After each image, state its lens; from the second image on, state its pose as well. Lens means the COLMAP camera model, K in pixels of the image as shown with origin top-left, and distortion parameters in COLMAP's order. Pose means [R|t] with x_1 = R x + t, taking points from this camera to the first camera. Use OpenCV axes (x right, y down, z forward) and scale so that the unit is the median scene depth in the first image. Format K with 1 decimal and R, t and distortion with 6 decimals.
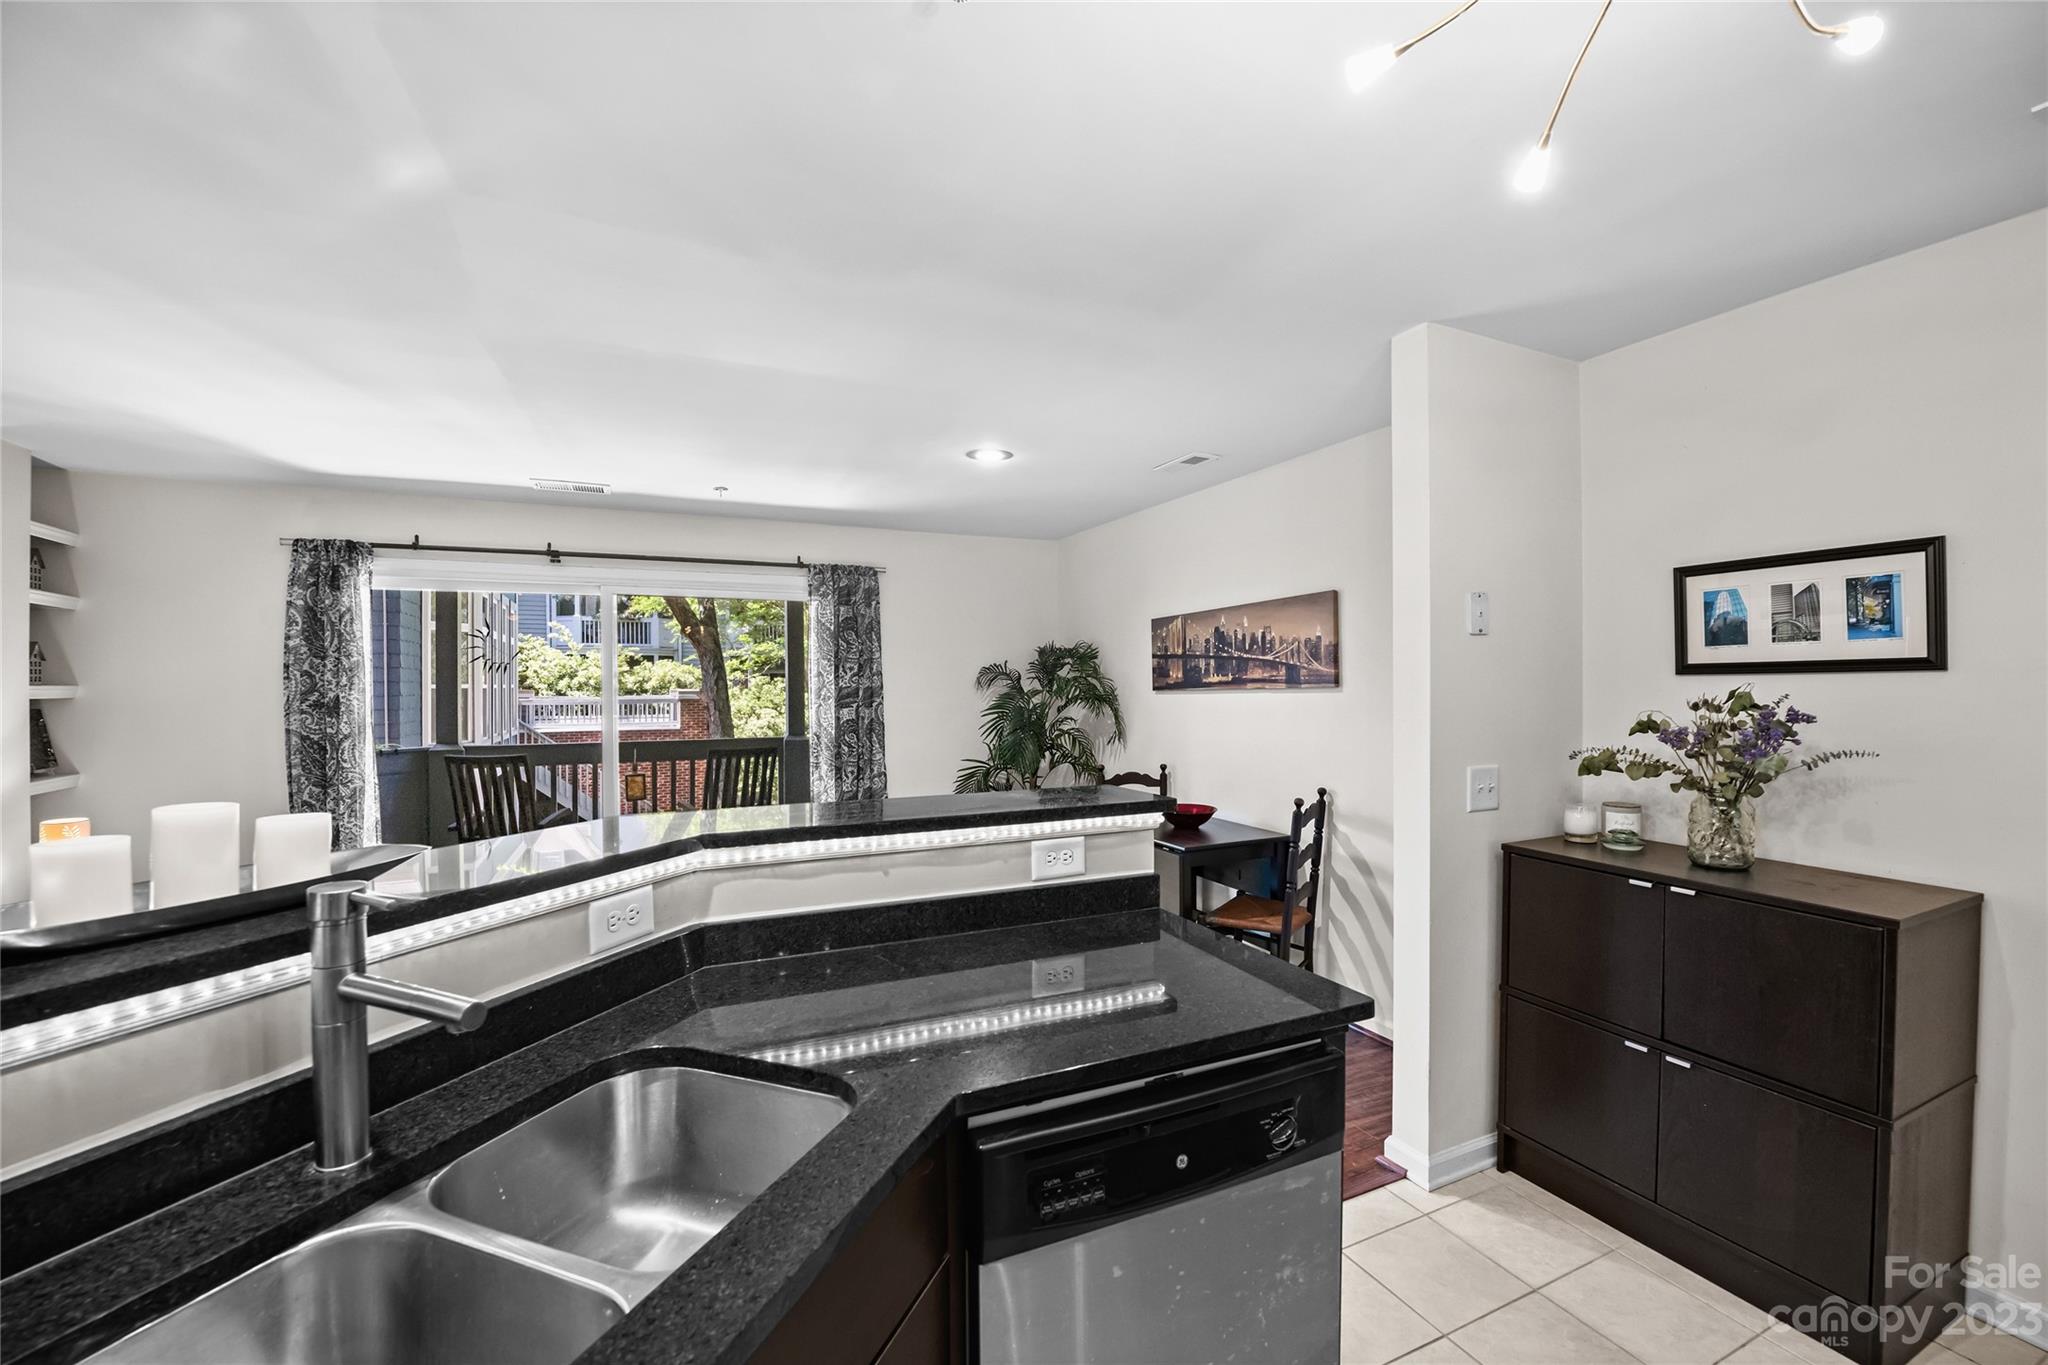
lens RADIAL K [[845.2, 0, 1031.3], [0, 845.2, 685.8], [0, 0, 1]] dist [-0.024957, 0.001238]
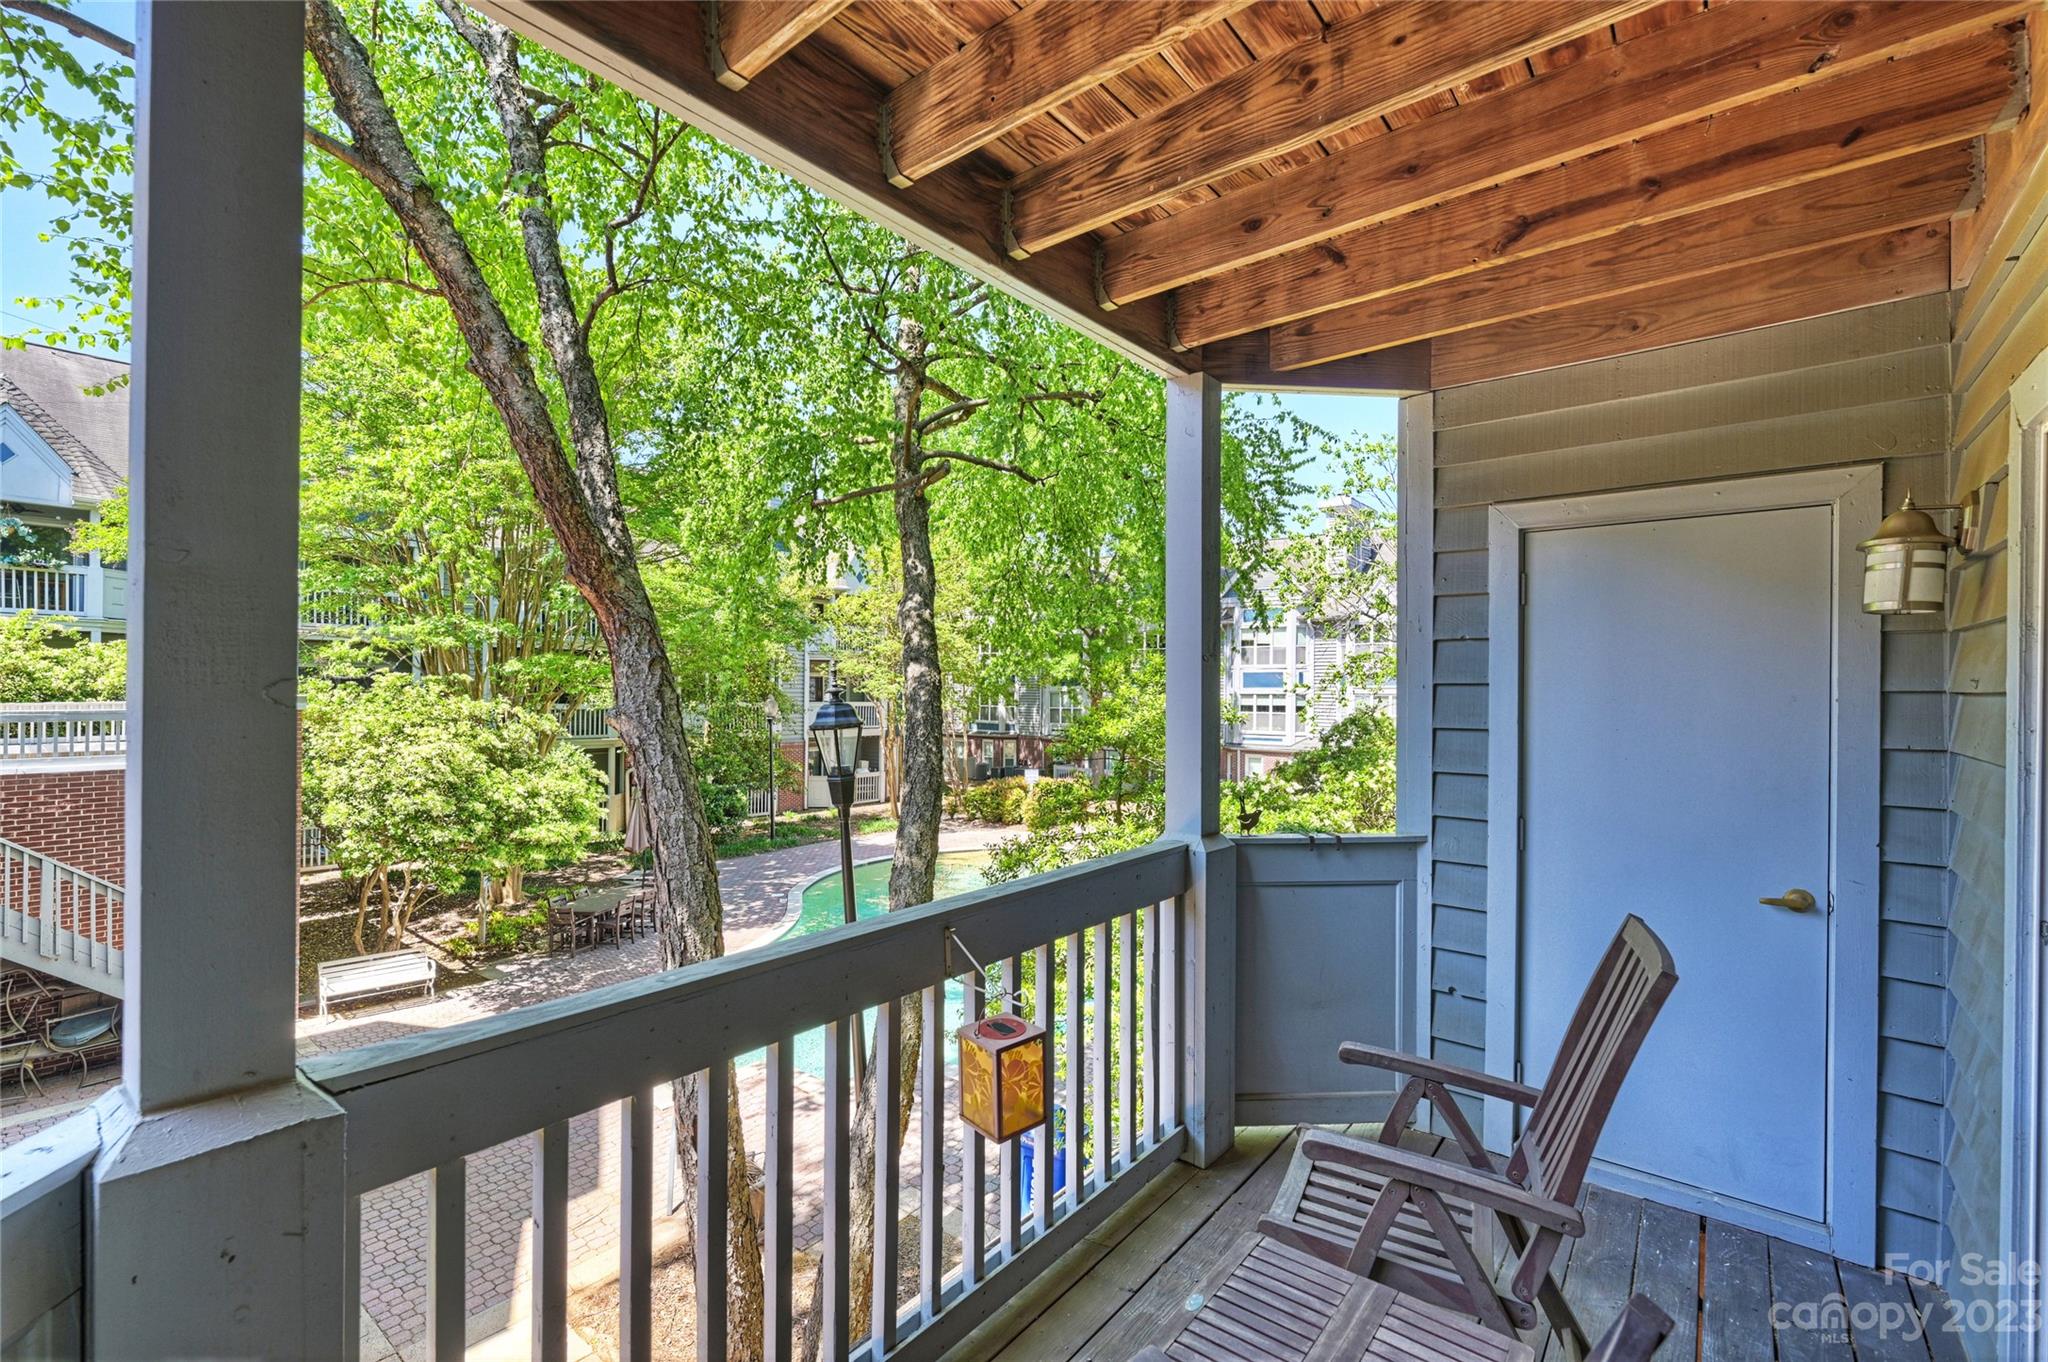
lens RADIAL K [[890.2, 0, 1044.7], [0, 890.2, 688.1], [0, 0, 1]] dist [-0.014013, 0.000413]
pose [[0.891301, 0.010375, 0.453294, -0.938106], [-0.010699, 0.999941, -0.001851, -0.017821], [-0.453287, -0.003200, 0.891359, 1.145642]]
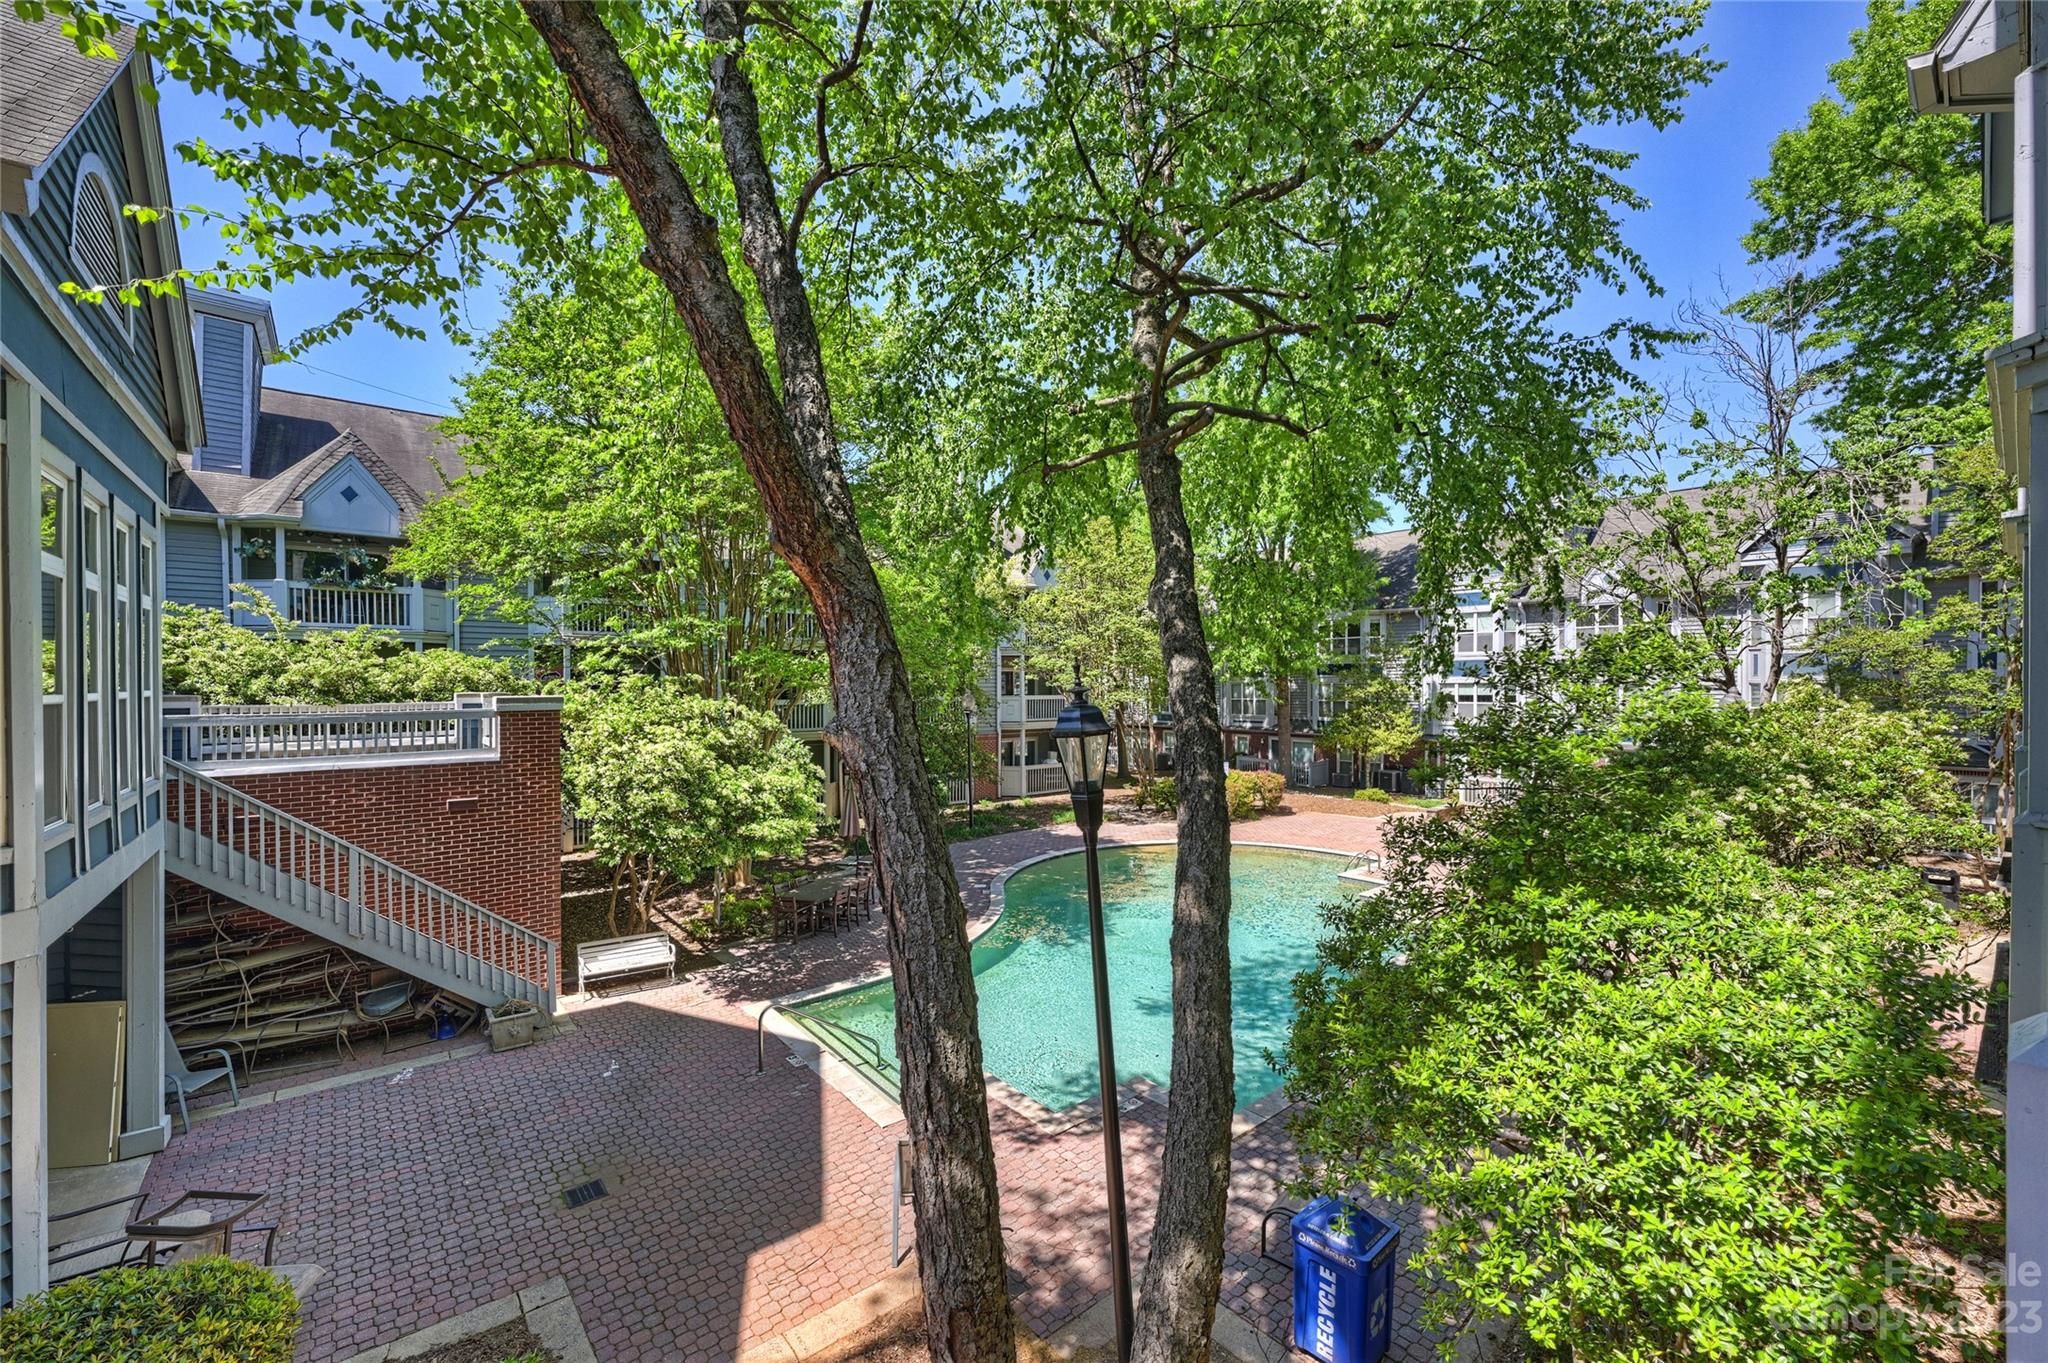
lens RADIAL K [[822.0, 0, 1028.7], [0, 822.0, 685.8], [0, 0, 1]] dist [-0.010134, 0.001140]
pose [[0.966641, -0.003168, 0.256115, -0.936193], [0.001531, 0.999977, 0.006591, -0.026873], [-0.256130, -0.005979, 0.966624, 1.571018]]
